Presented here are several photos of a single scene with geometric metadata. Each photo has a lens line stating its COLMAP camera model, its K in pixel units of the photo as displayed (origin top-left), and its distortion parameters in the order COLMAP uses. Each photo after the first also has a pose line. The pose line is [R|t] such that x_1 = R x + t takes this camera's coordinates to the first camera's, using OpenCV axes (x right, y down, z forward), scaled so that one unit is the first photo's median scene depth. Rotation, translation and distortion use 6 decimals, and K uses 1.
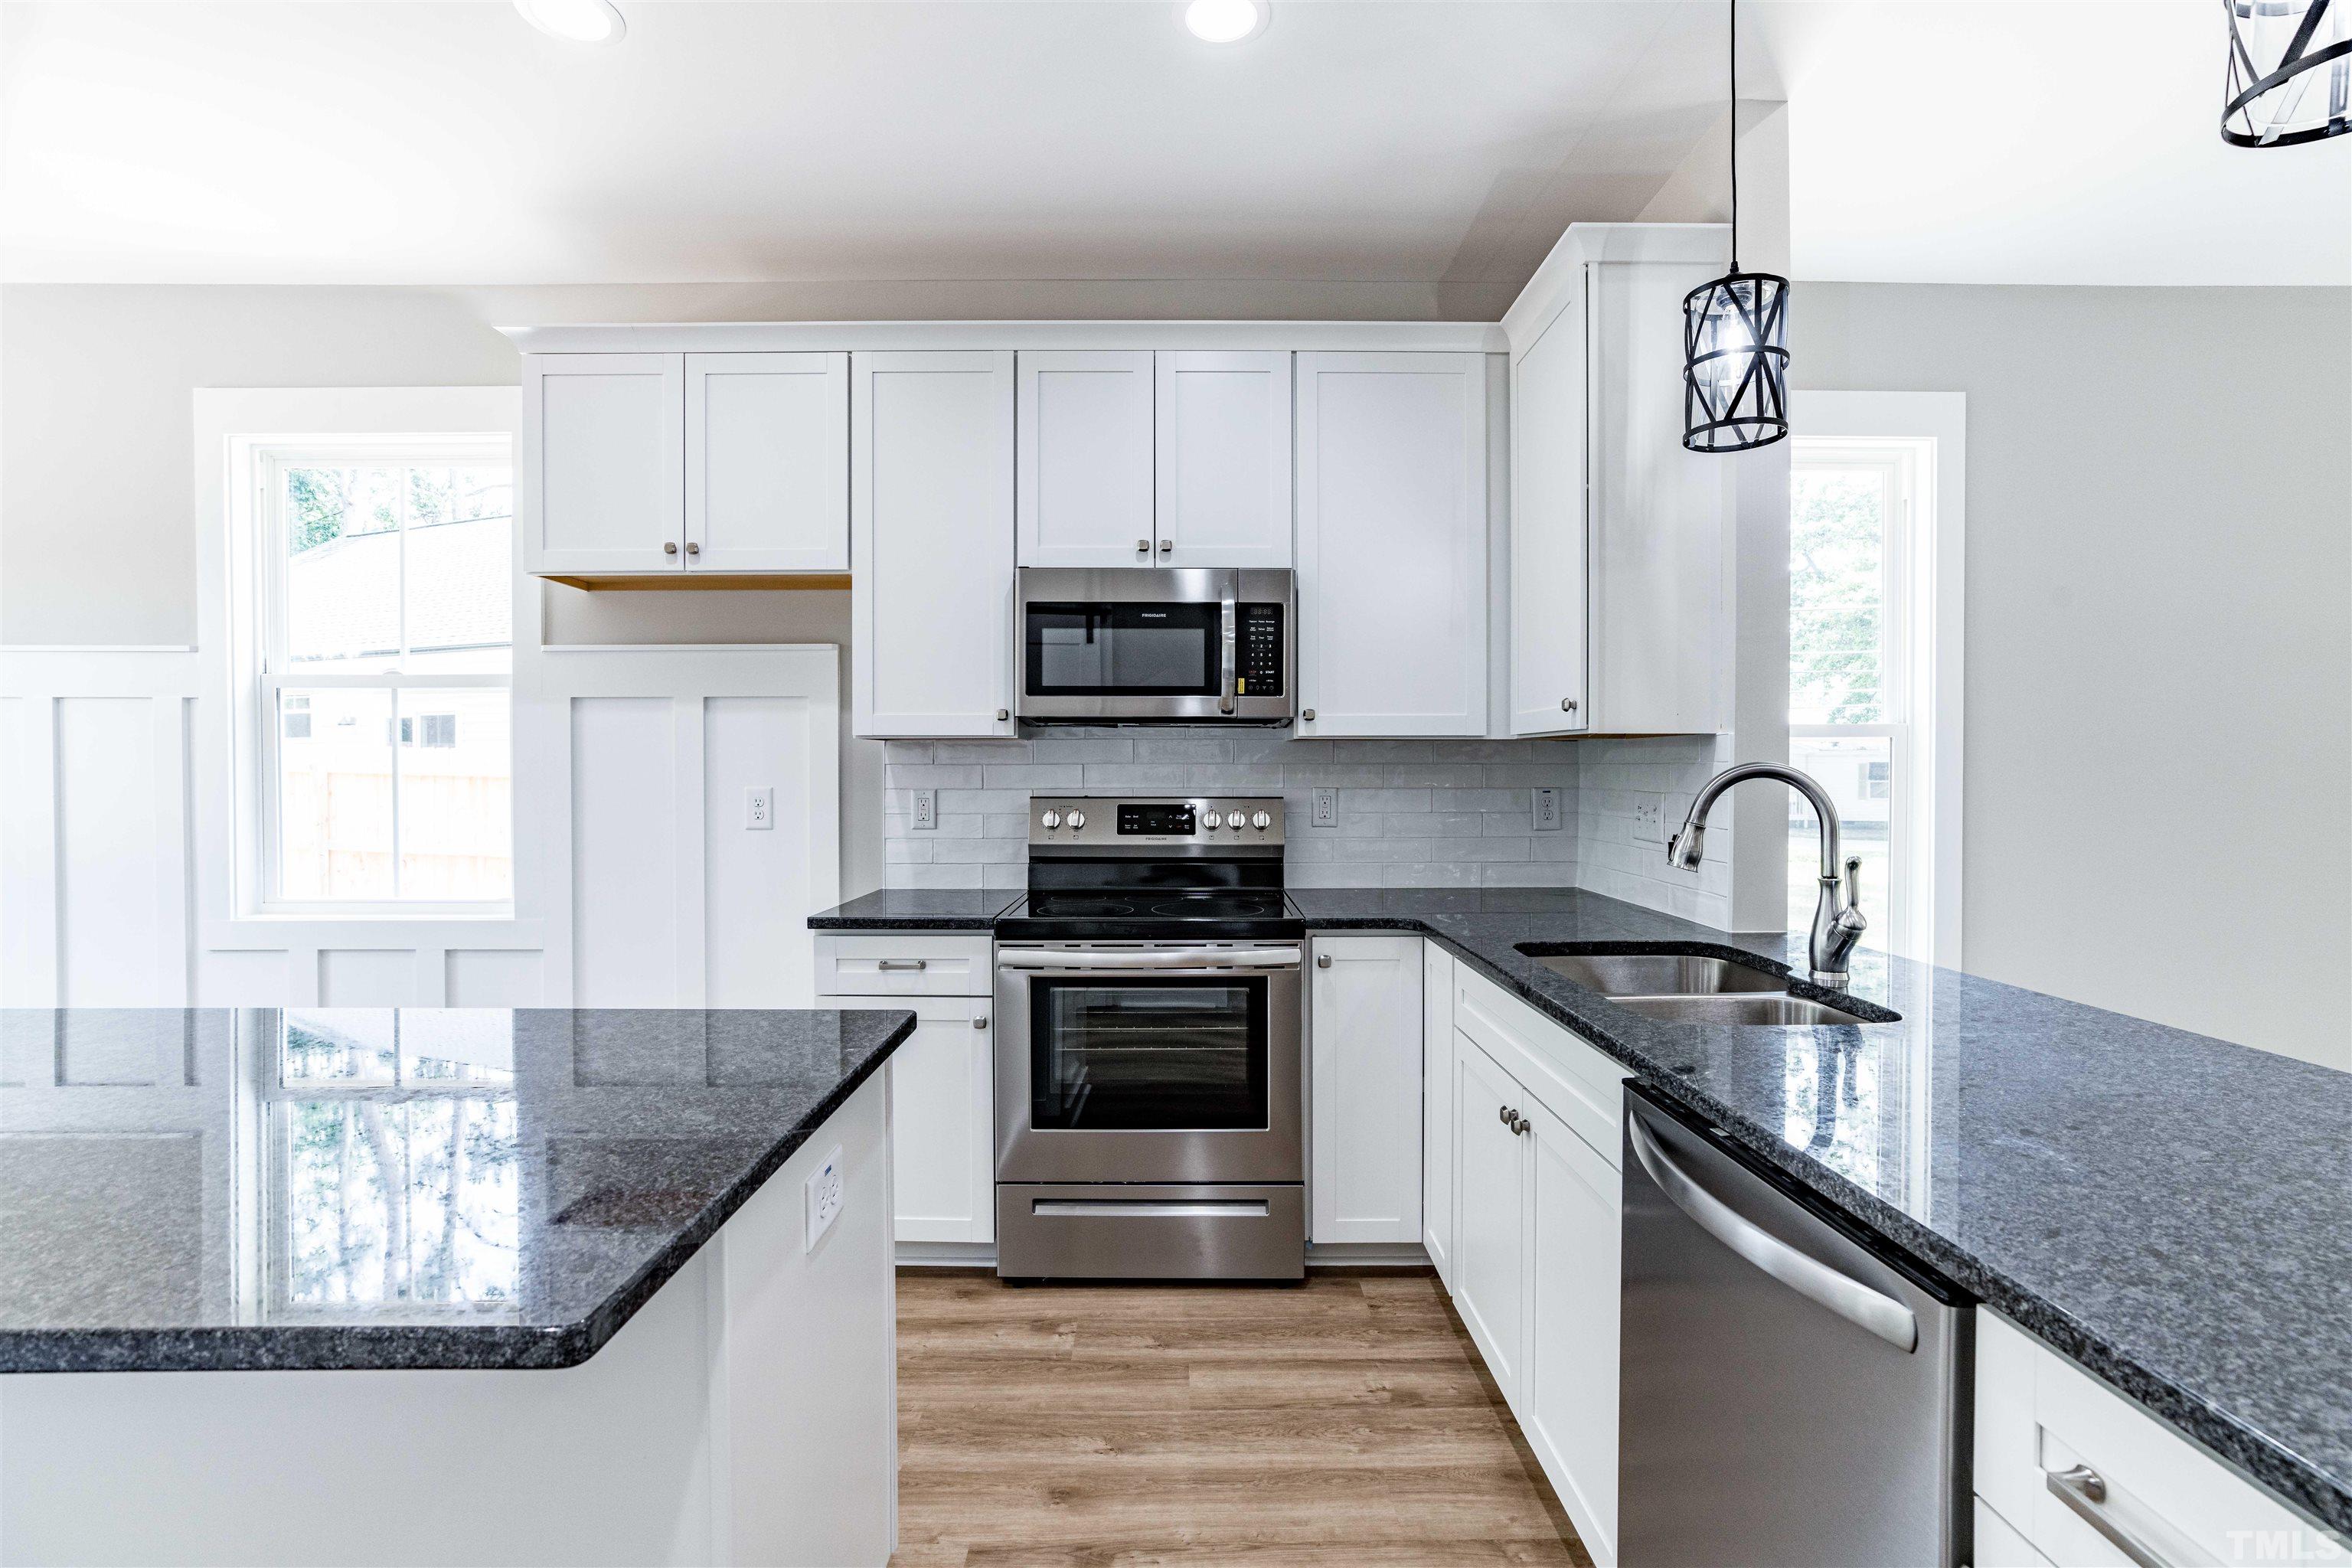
lens RADIAL K [[1064.3, 0, 1176.6], [0, 1064.3, 781.8], [0, 0, 1]] dist [-0.048422, 0.022271]
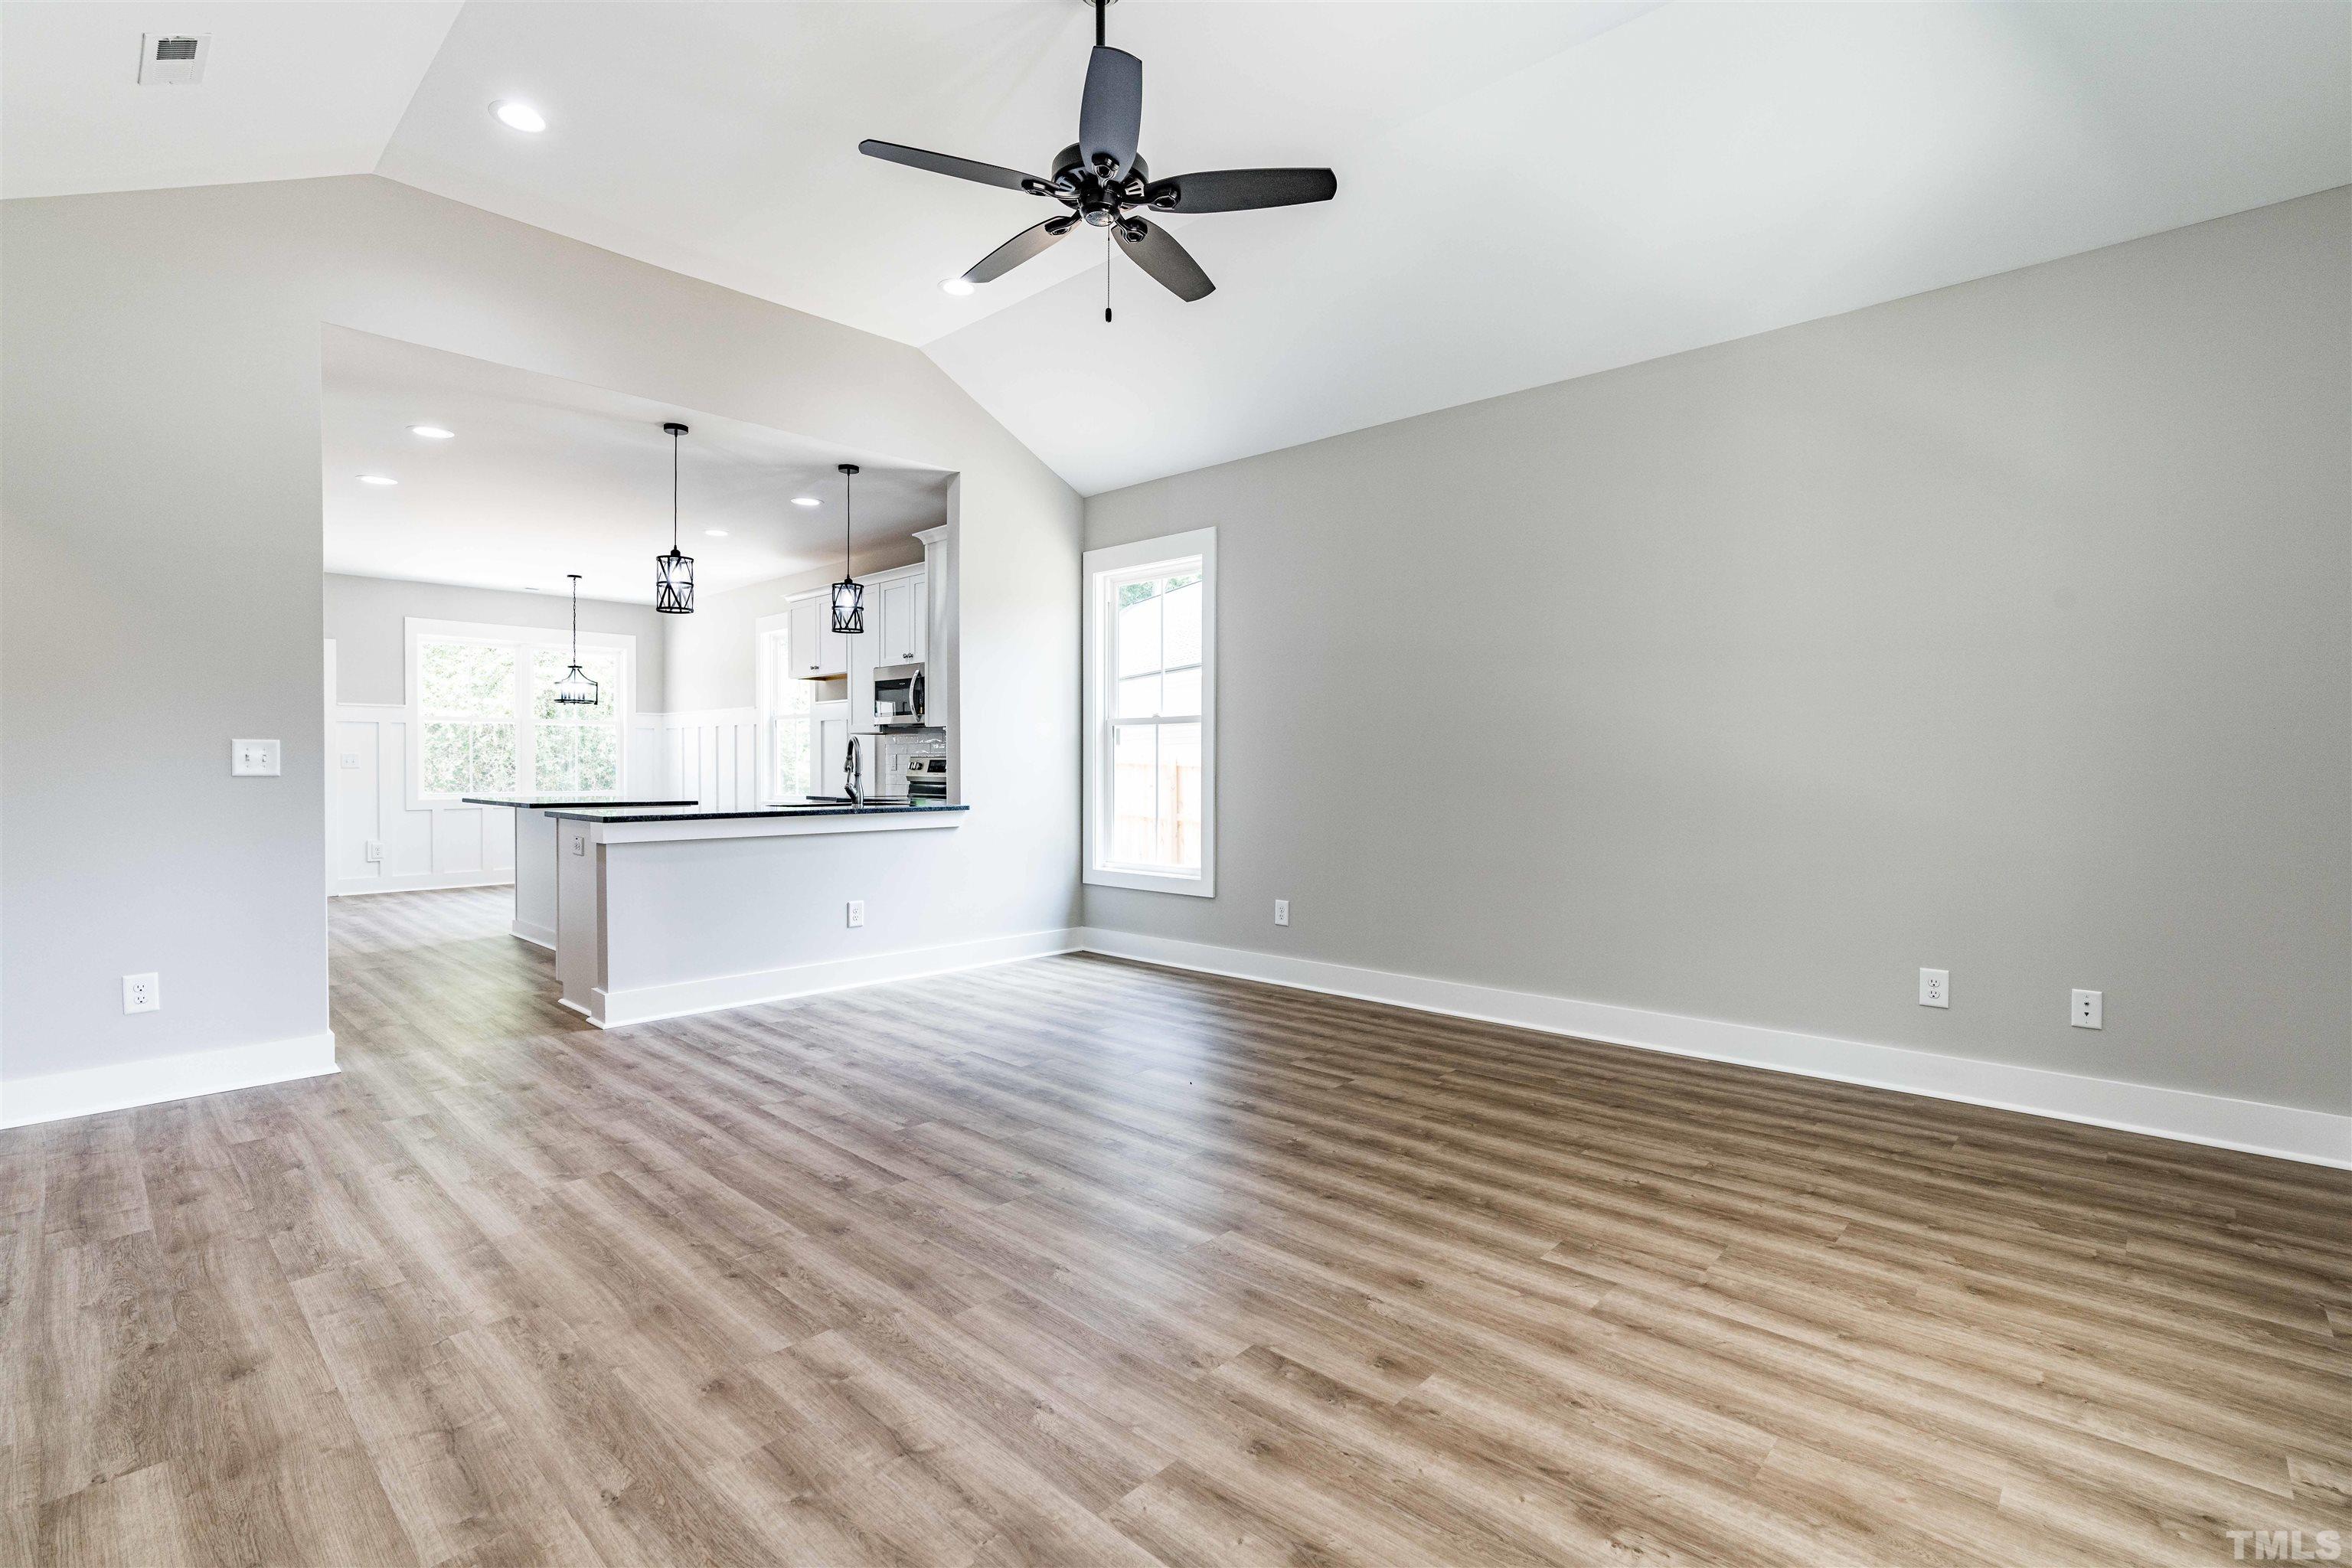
lens RADIAL K [[1064.3, 0, 1176.6], [0, 1064.3, 781.8], [0, 0, 1]] dist [-0.048422, 0.022271]
pose [[0.728859, 0.013181, -0.684537, 2.135233], [-0.011572, 0.999909, 0.006932, 0.050976], [0.684566, 0.002869, 0.728945, -0.386026]]
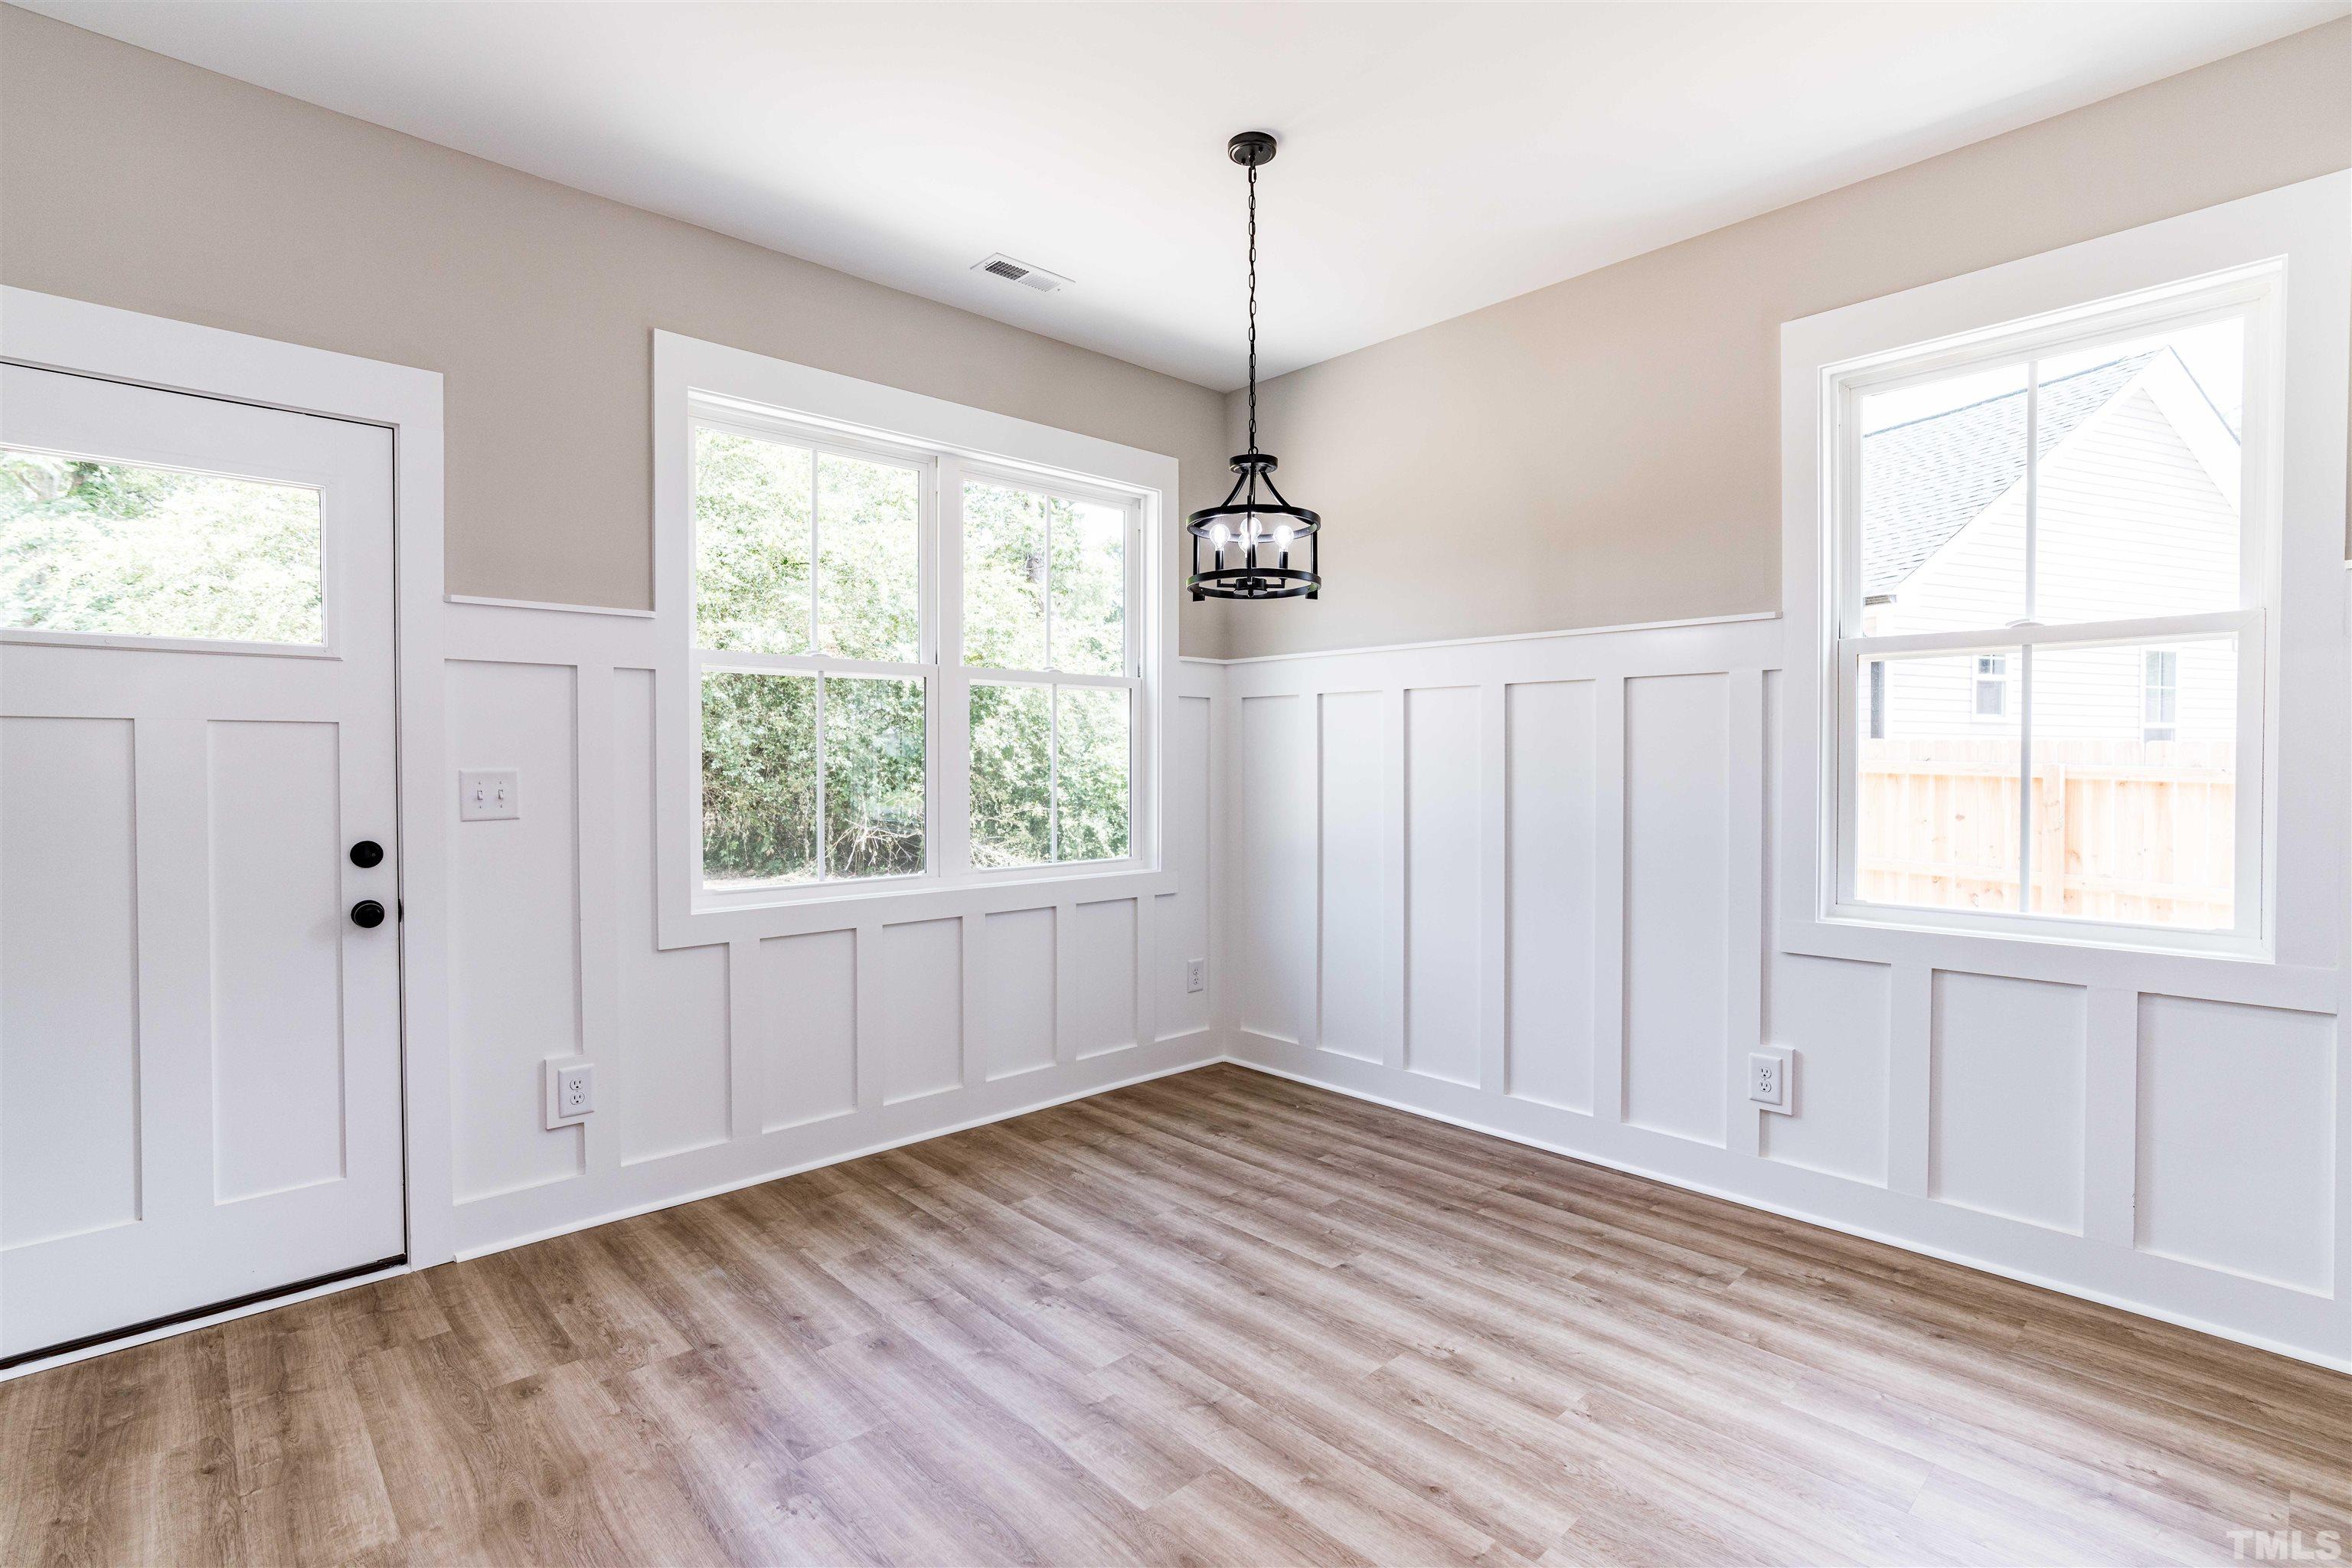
lens RADIAL K [[1146.1, 0, 1176.0], [0, 1146.1, 784.0], [0, 0, 1]] dist [-0.000477, -0.000114]
pose [[0.687413, 0.015458, -0.726102, -0.653743], [-0.009018, 0.999878, 0.012749, 0.010506], [0.726210, -0.002216, 0.687469, -0.067070]]
